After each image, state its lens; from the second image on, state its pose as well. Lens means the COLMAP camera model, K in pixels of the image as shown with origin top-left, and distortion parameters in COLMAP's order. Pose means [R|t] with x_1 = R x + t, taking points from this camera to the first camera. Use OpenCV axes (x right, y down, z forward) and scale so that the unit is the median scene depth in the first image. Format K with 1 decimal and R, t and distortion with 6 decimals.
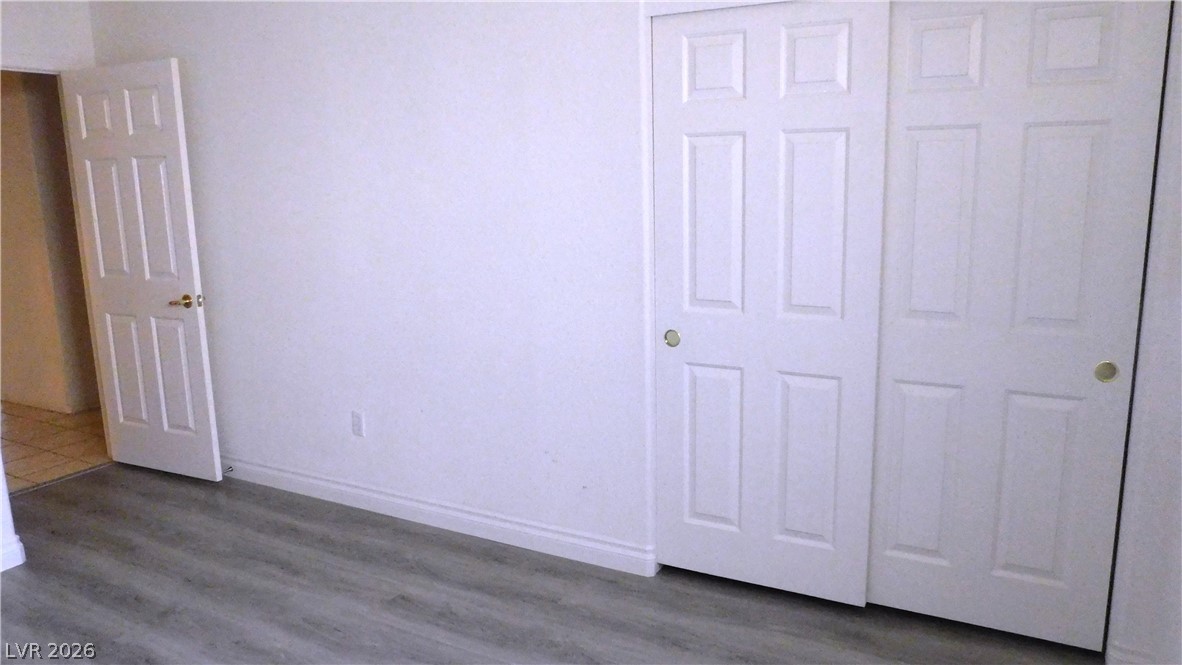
lens RADIAL K [[776.9, 0, 591.3], [0, 776.9, 333.0], [0, 0, 1]] dist [-0.070436, 0.053753]
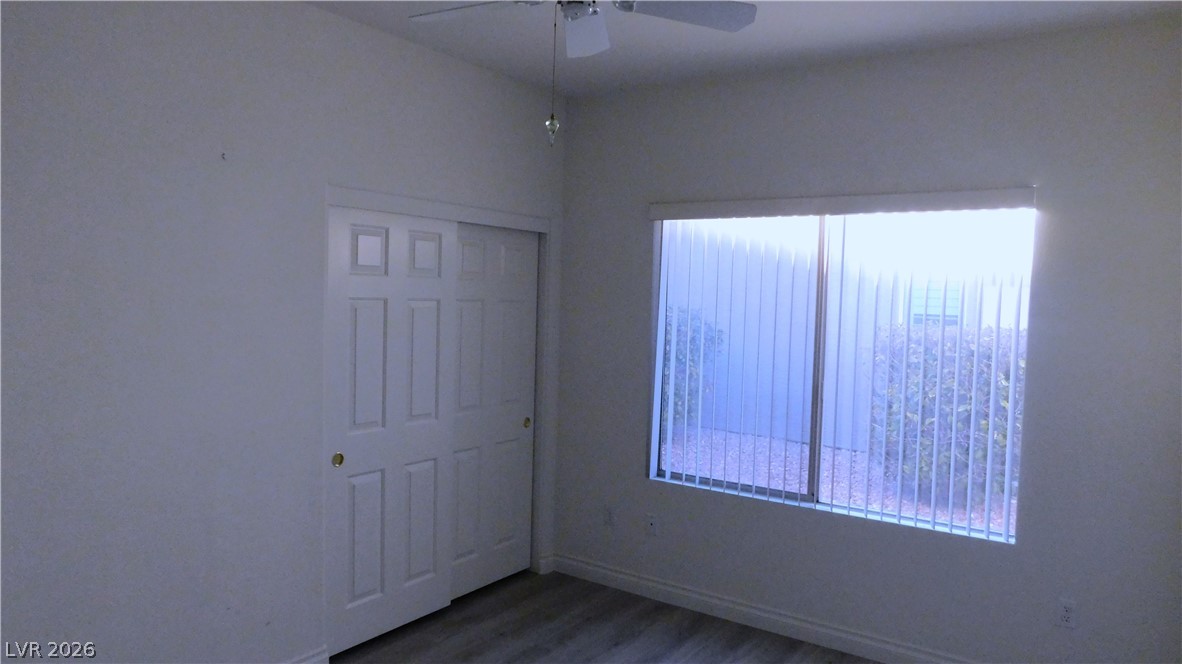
lens RADIAL K [[776.9, 0, 589.7], [0, 776.9, 329.2], [0, 0, 1]] dist [-0.070436, 0.053753]
pose [[0.142885, -0.017859, 0.989578, -1.136796], [0.189496, 0.981834, -0.009642, -0.118671], [-0.971429, 0.188899, 0.143674, 0.409900]]
